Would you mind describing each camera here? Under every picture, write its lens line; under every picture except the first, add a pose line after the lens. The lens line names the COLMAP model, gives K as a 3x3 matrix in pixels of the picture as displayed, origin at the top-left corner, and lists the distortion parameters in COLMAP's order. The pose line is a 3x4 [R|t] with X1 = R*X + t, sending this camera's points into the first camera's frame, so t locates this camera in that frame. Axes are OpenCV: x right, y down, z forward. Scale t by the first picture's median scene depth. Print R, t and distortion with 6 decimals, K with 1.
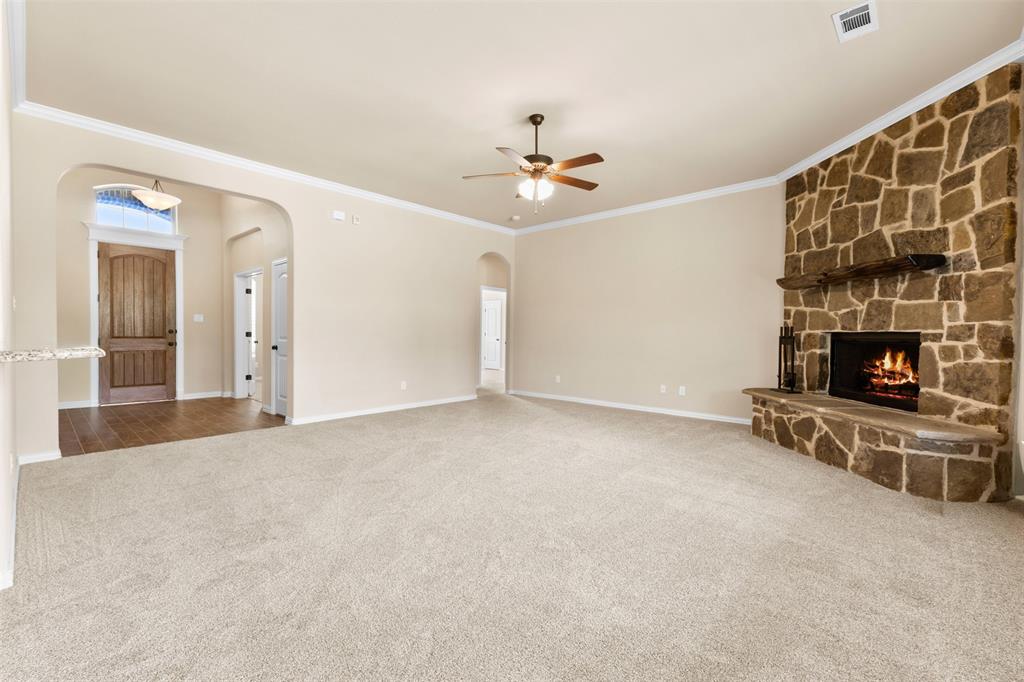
lens RADIAL K [[444.2, 0, 512.9], [0, 444.2, 341.2], [0, 0, 1]] dist [0.011037, -0.002361]
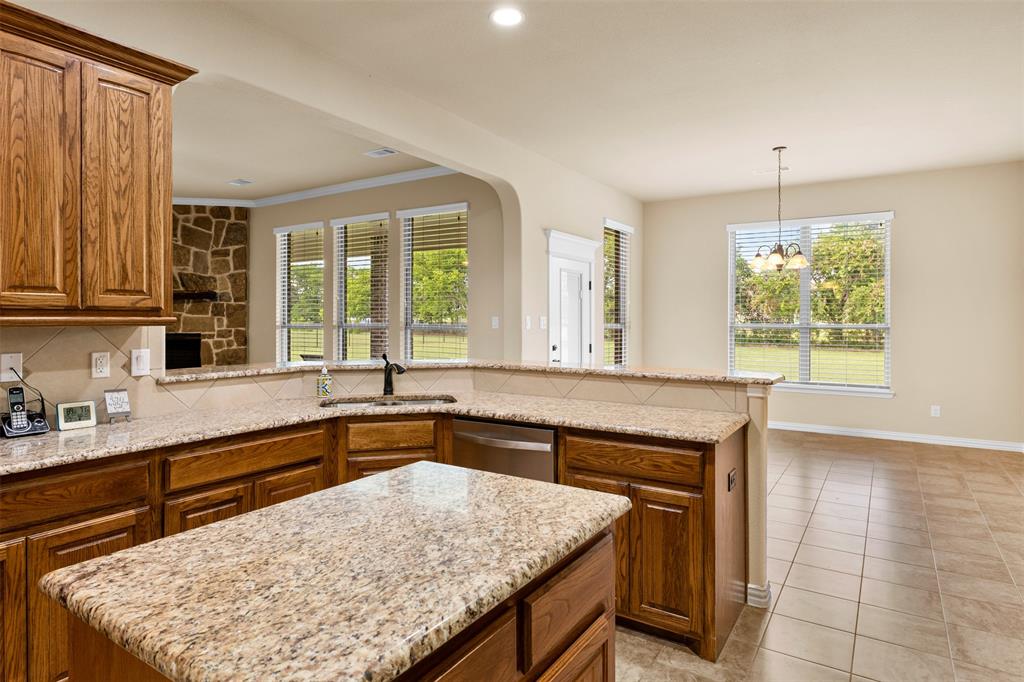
lens RADIAL K [[580.9, 0, 516.1], [0, 580.9, 318.9], [0, 0, 1]] dist [0.006198, -0.001486]
pose [[-0.168972, -0.007063, 0.985596, -1.314478], [0.017787, 0.999790, 0.010214, -0.067326], [-0.985460, 0.019257, -0.168811, 0.150634]]
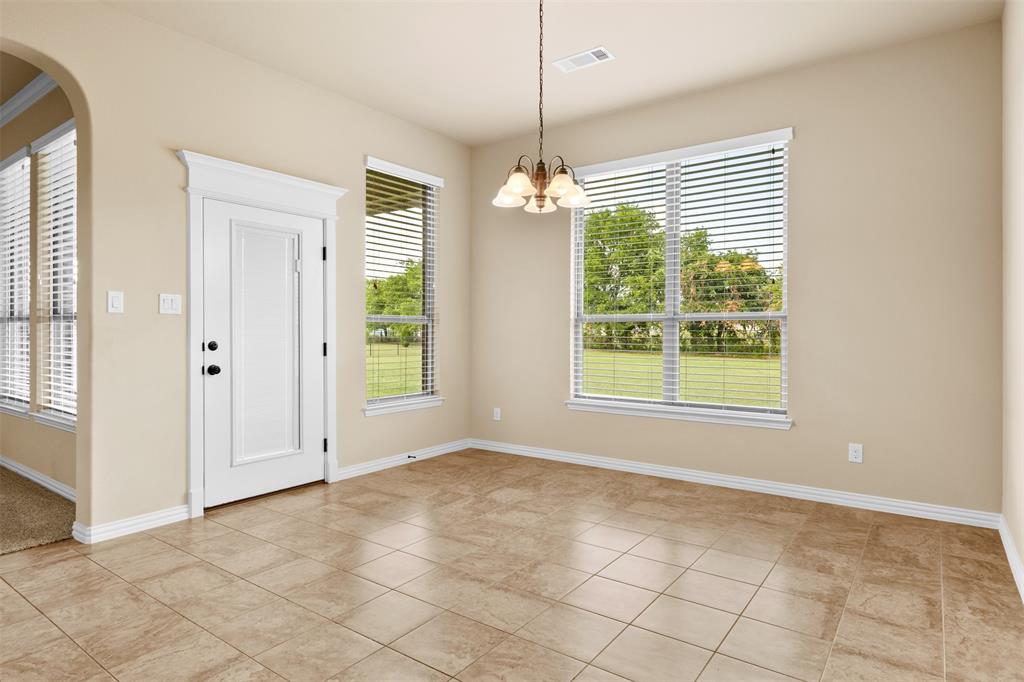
lens RADIAL K [[580.9, 0, 511.5], [0, 580.9, 333.7], [0, 0, 1]] dist [0.006198, -0.001486]
pose [[-0.113465, -0.010347, 0.993488, -0.837779], [0.019917, 0.999721, 0.012687, 0.000426], [-0.993342, 0.021227, -0.113228, -0.558251]]
